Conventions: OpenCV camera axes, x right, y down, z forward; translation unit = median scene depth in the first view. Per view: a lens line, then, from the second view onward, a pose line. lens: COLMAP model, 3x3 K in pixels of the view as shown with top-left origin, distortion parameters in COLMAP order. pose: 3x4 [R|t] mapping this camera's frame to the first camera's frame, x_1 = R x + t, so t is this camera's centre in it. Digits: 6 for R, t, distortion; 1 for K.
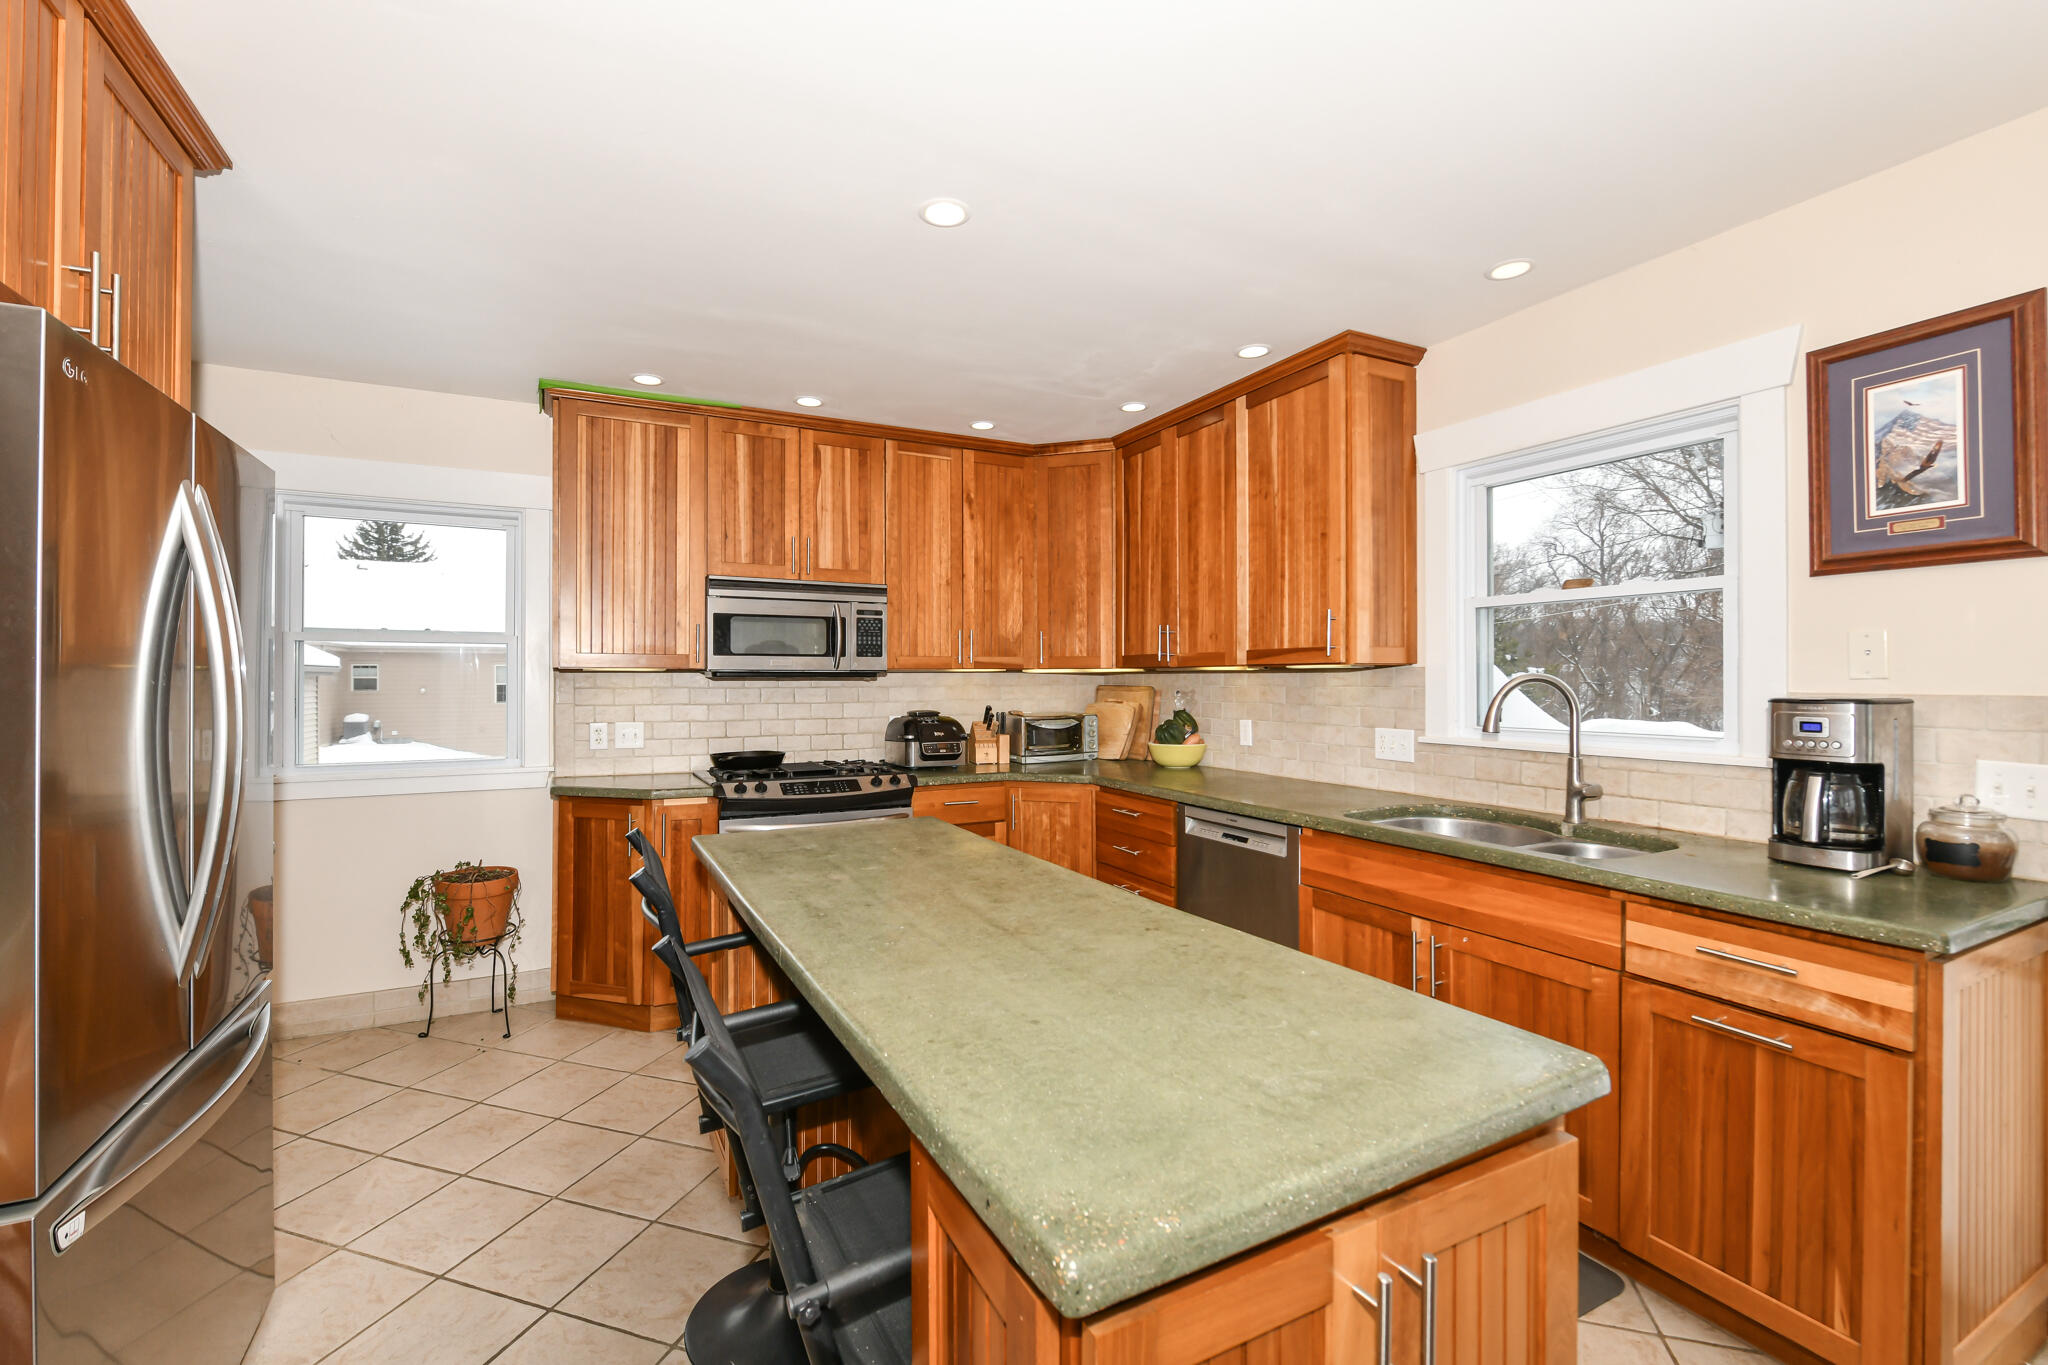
lens RADIAL K [[859.0, 0, 1021.5], [0, 859.0, 672.7], [0, 0, 1]] dist [-0.003806, -0.000317]
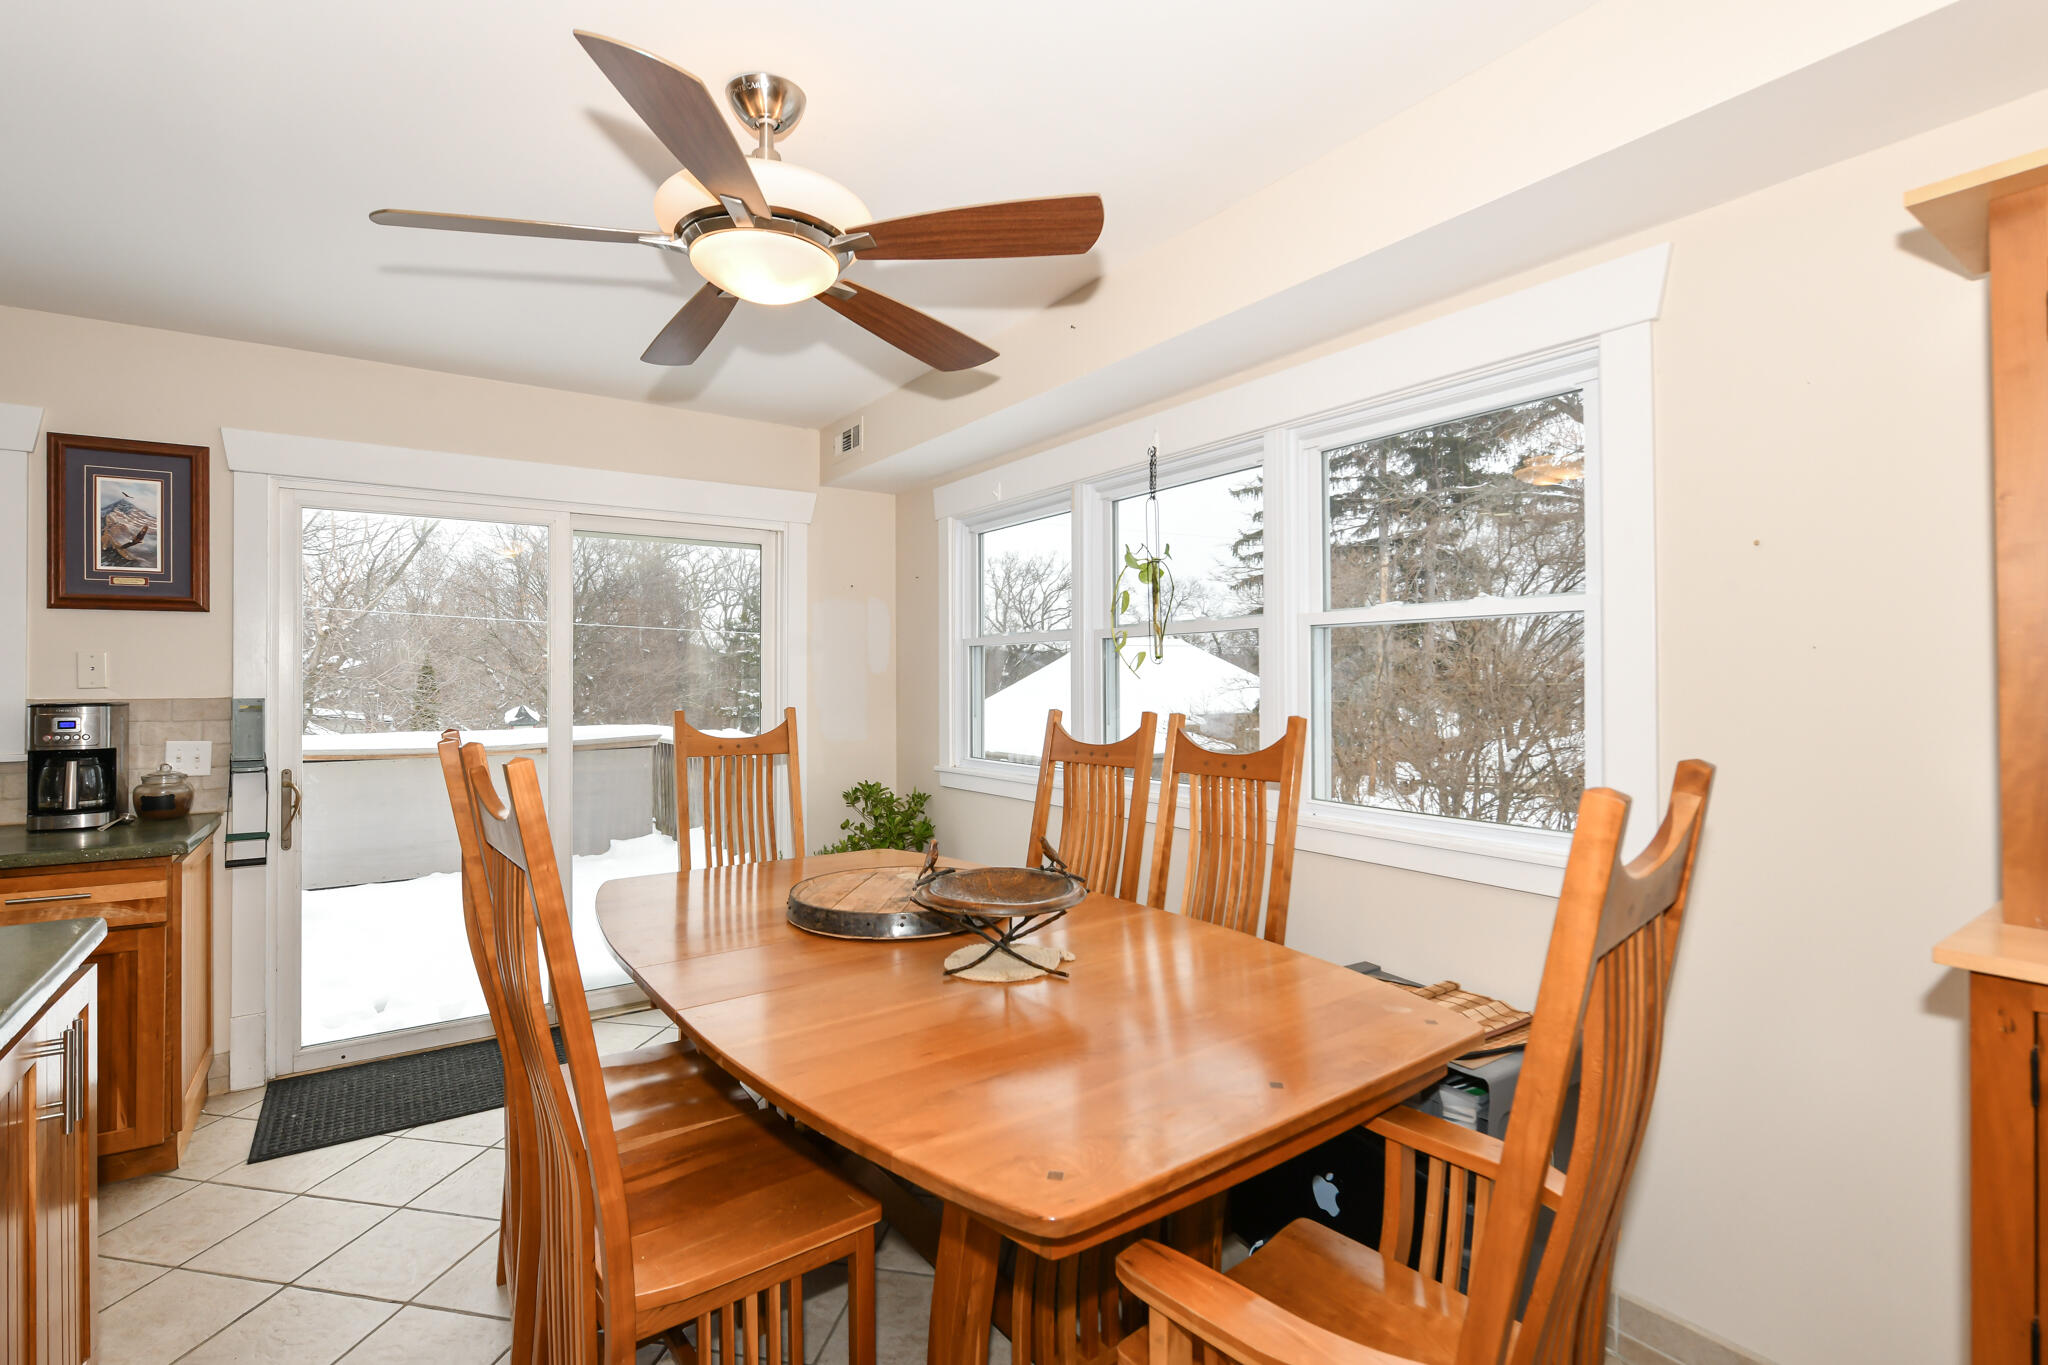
lens RADIAL K [[936.2, 0, 1023.4], [0, 936.2, 678.5], [0, 0, 1]] dist [-0.002958, -0.000345]
pose [[-0.139396, 0.004095, 0.990228, -0.722274], [-0.006154, 0.999969, -0.005002, -0.010420], [-0.990218, -0.006791, -0.139367, -0.271389]]
